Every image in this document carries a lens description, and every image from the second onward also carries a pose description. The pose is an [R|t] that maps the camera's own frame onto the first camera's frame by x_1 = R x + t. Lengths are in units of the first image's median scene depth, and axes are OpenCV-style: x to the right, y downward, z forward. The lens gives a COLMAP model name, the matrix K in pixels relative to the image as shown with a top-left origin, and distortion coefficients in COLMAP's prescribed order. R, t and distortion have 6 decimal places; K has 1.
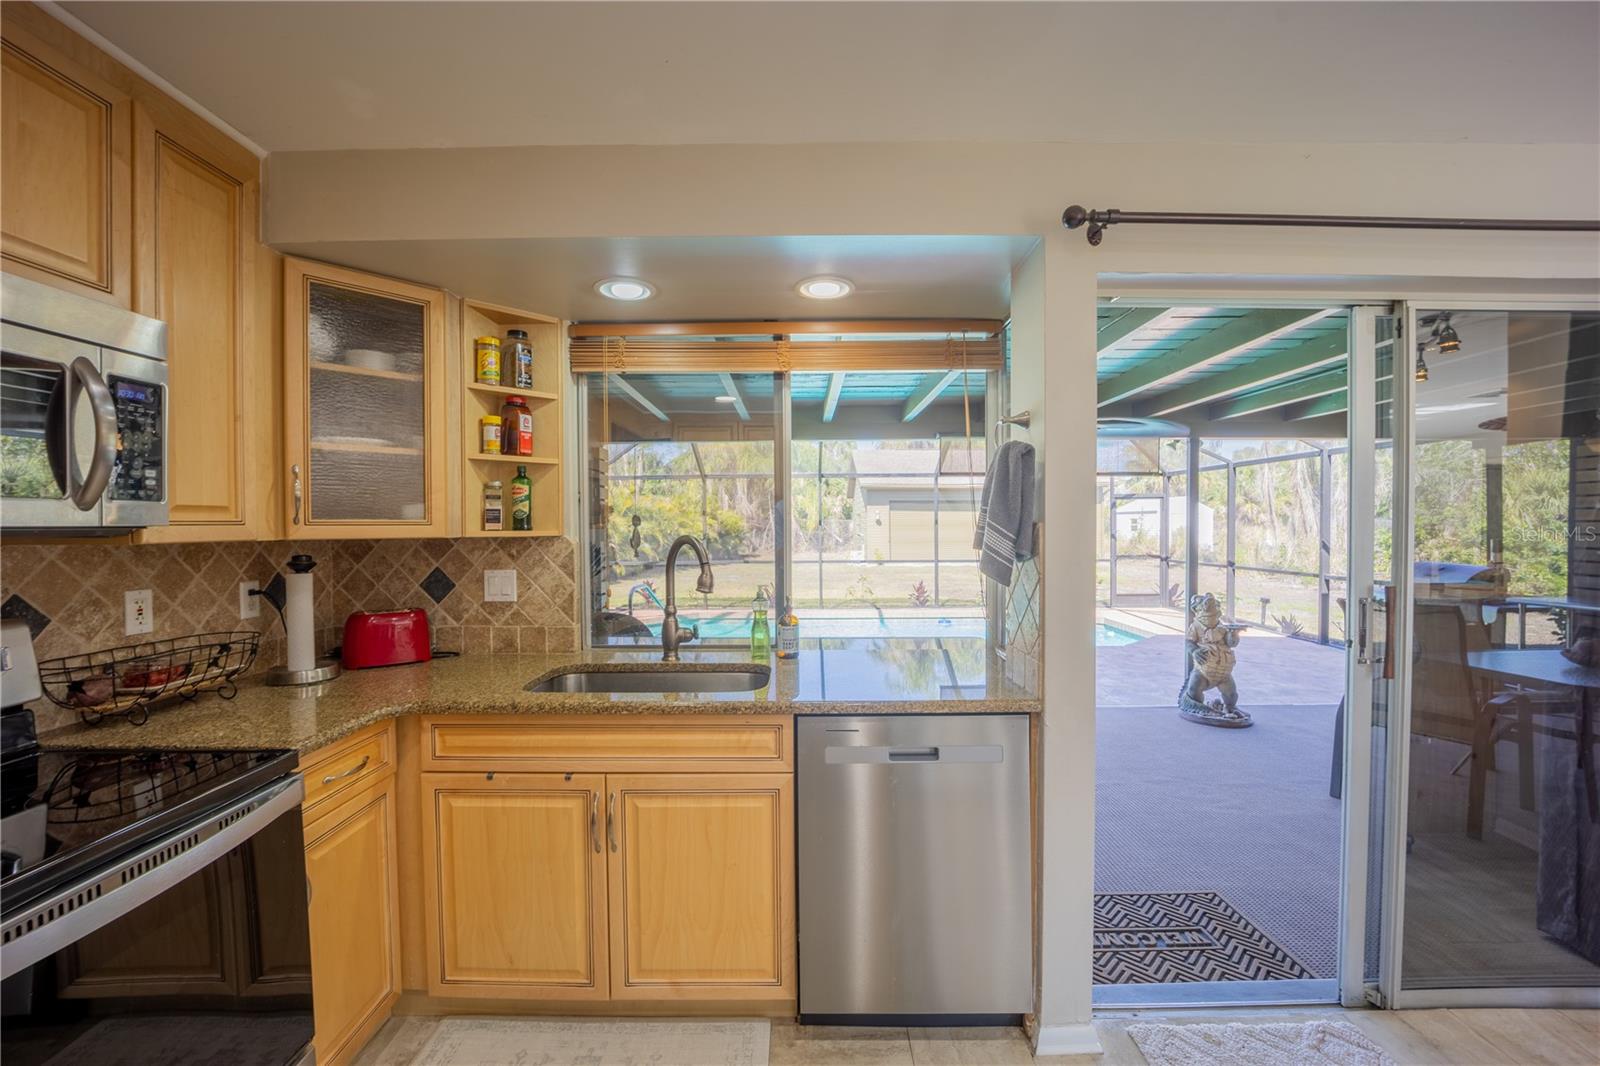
lens RADIAL K [[648.8, 0, 800.6], [0, 648.8, 538.0], [0, 0, 1]] dist [-0.021948, 0.000443]
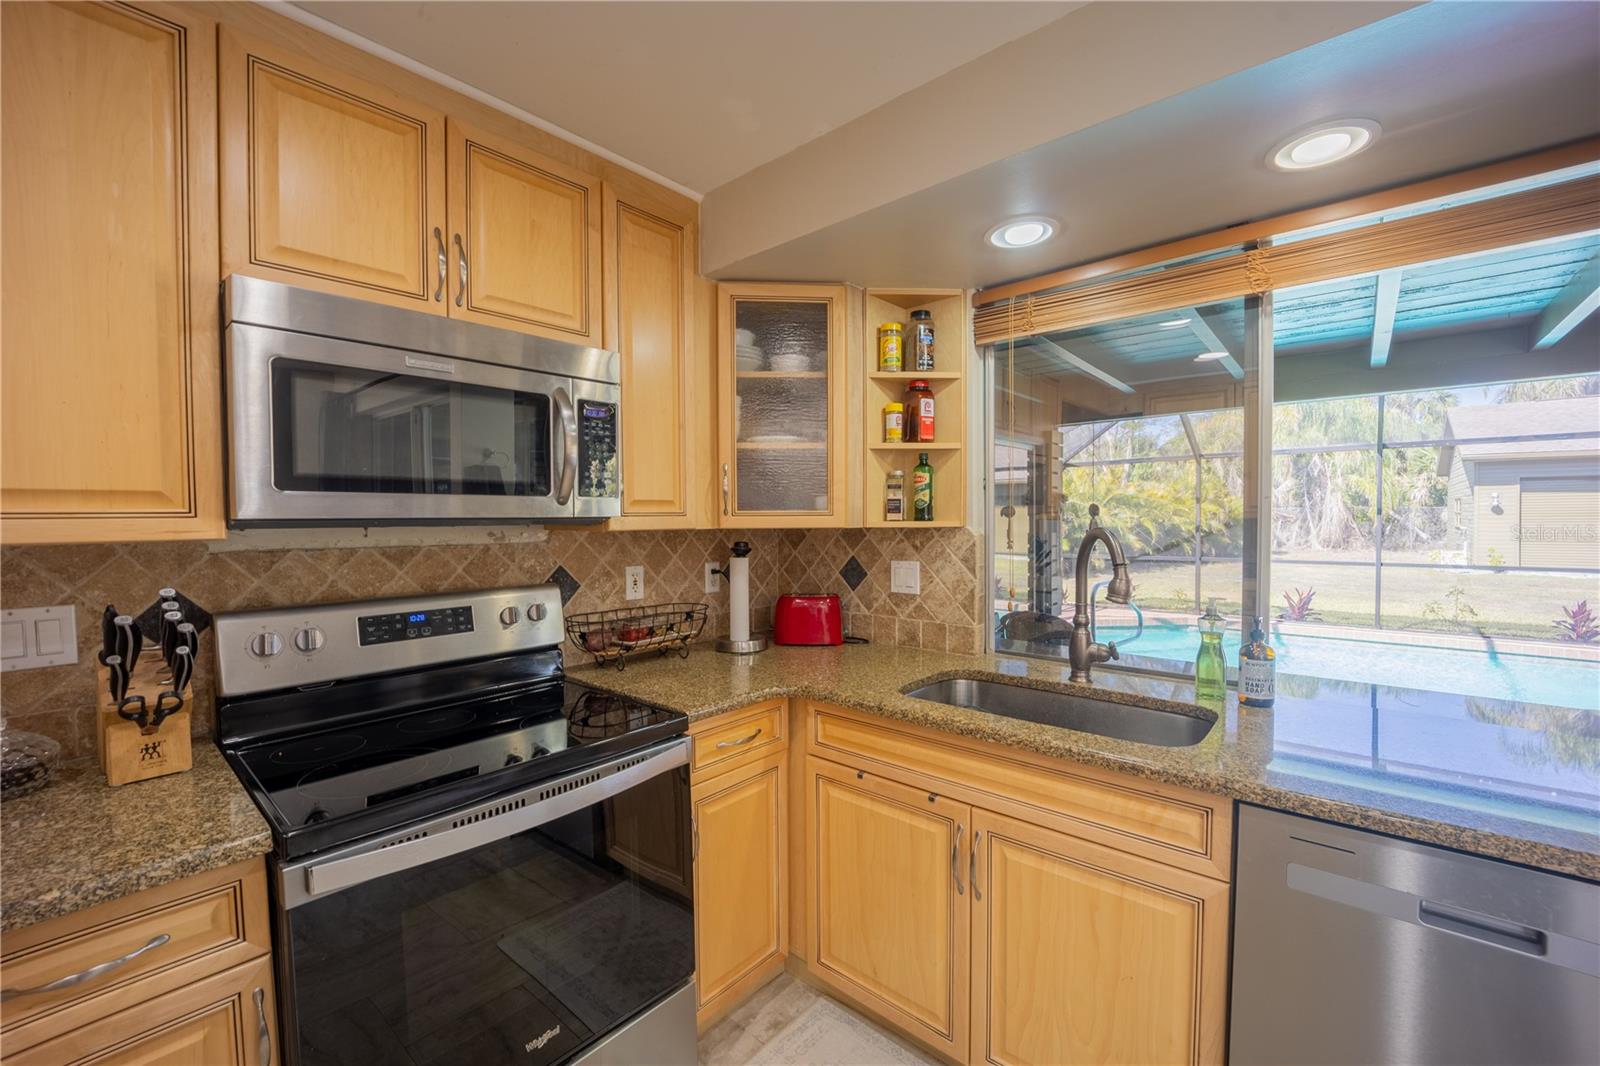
lens RADIAL K [[648.8, 0, 798.7], [0, 648.8, 539.1], [0, 0, 1]] dist [-0.021948, 0.000443]
pose [[0.752353, 0.021081, -0.658423, 0.074759], [-0.009490, 0.999731, 0.021165, -0.003862], [0.658692, -0.009675, 0.752351, 0.194046]]
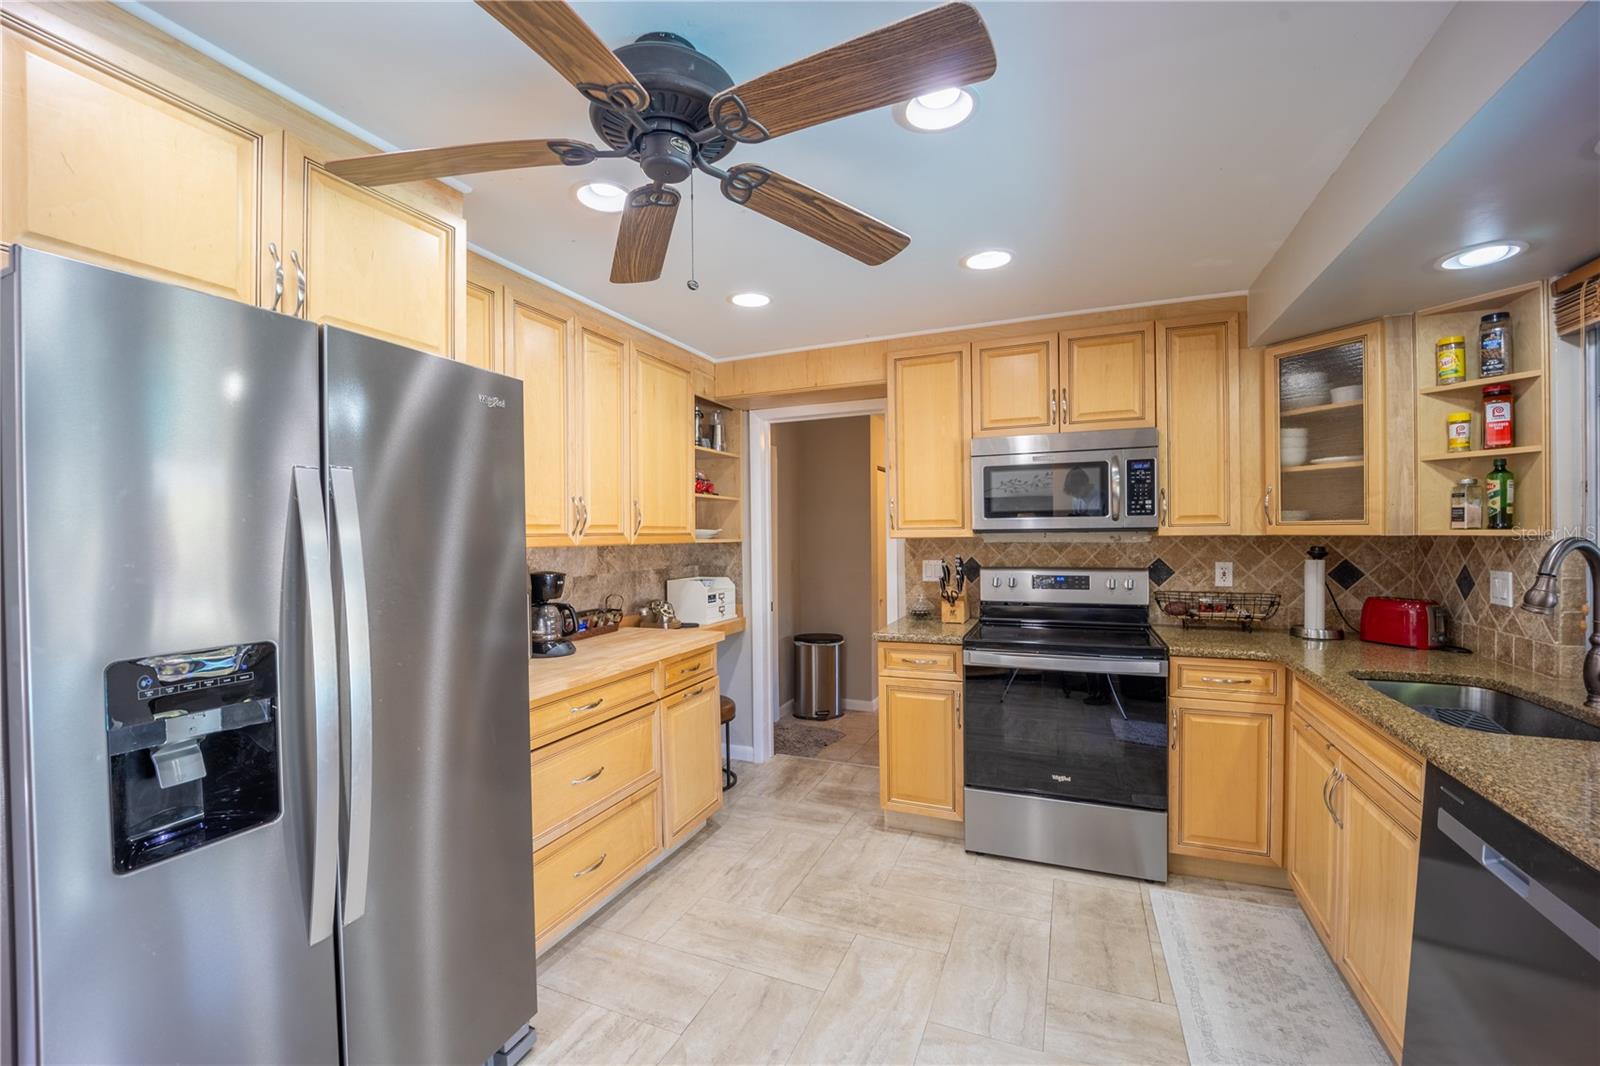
lens RADIAL K [[648.8, 0, 804.0], [0, 648.8, 536.6], [0, 0, 1]] dist [-0.021948, 0.000443]
pose [[-0.378094, 0.017527, -0.925601, 0.946091], [-0.004186, 0.999778, 0.020641, -0.018898], [0.925758, 0.011679, -0.377937, 0.518673]]
